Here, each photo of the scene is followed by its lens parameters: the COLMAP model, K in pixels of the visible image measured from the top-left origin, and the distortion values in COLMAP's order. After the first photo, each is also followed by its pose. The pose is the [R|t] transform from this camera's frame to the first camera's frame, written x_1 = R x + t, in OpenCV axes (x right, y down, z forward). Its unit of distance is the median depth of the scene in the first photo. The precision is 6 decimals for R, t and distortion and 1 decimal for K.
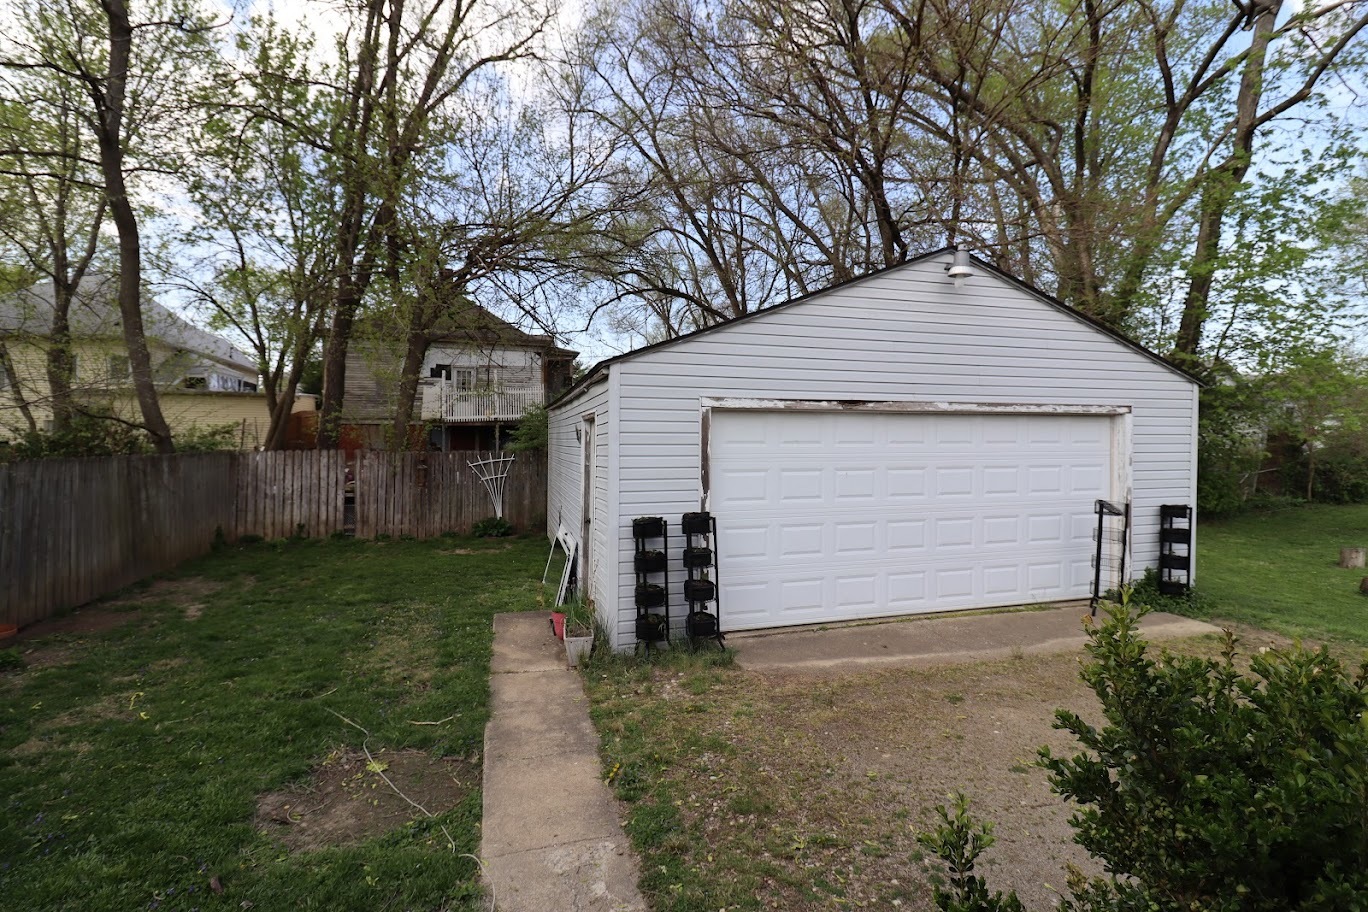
lens RADIAL K [[631.8, 0, 682.1], [0, 631.8, 455.2], [0, 0, 1]] dist [-0.005304, -0.010199]
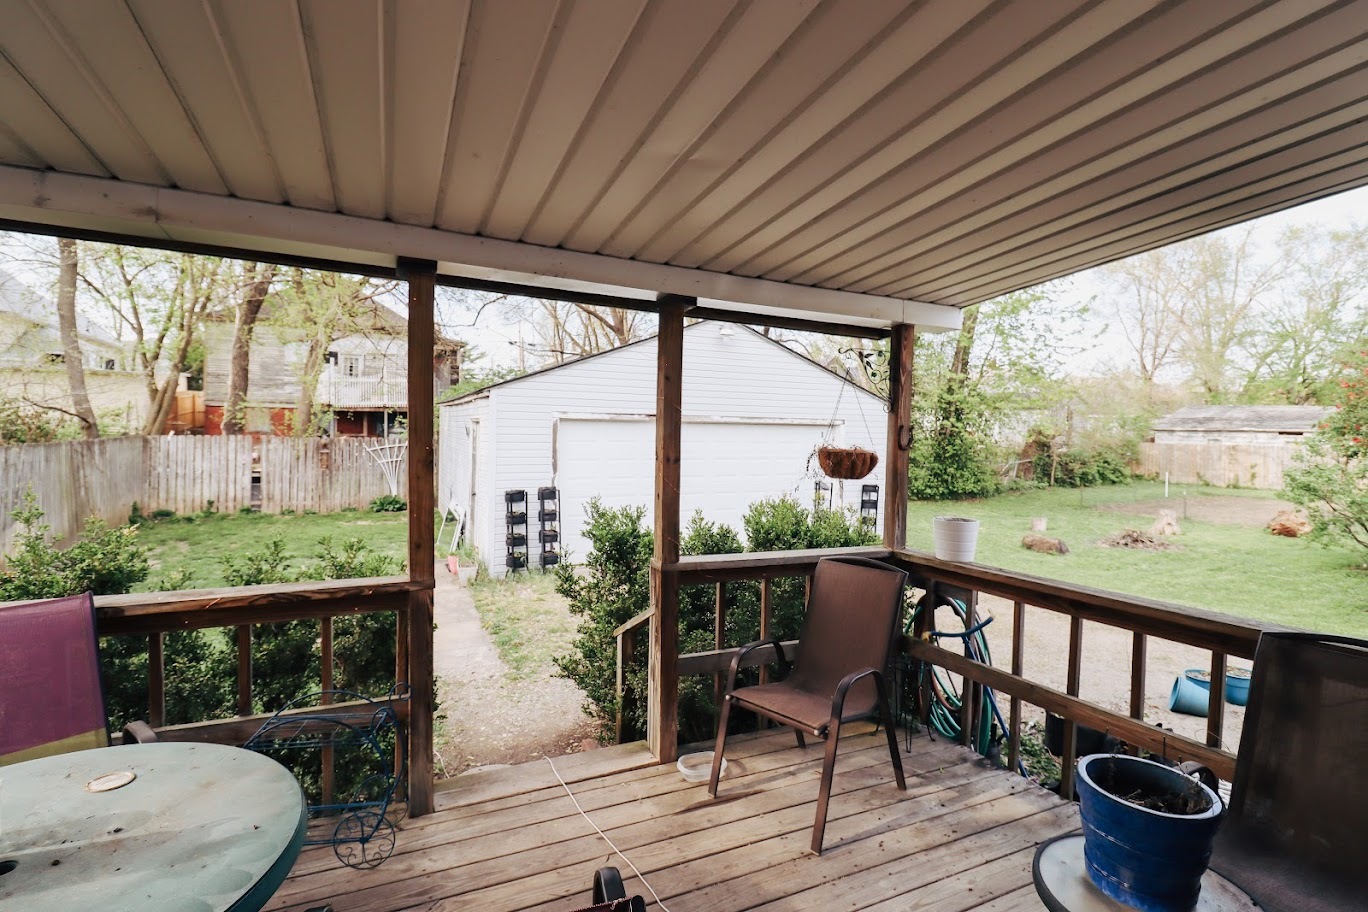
lens RADIAL K [[631.8, 0, 689.7], [0, 631.8, 457.9], [0, 0, 1]] dist [-0.005304, -0.010199]
pose [[0.983858, 0.010991, 0.178612, 0.069108], [-0.016330, 0.999462, 0.028450, -0.022704], [-0.178203, -0.030907, 0.983508, -0.454209]]
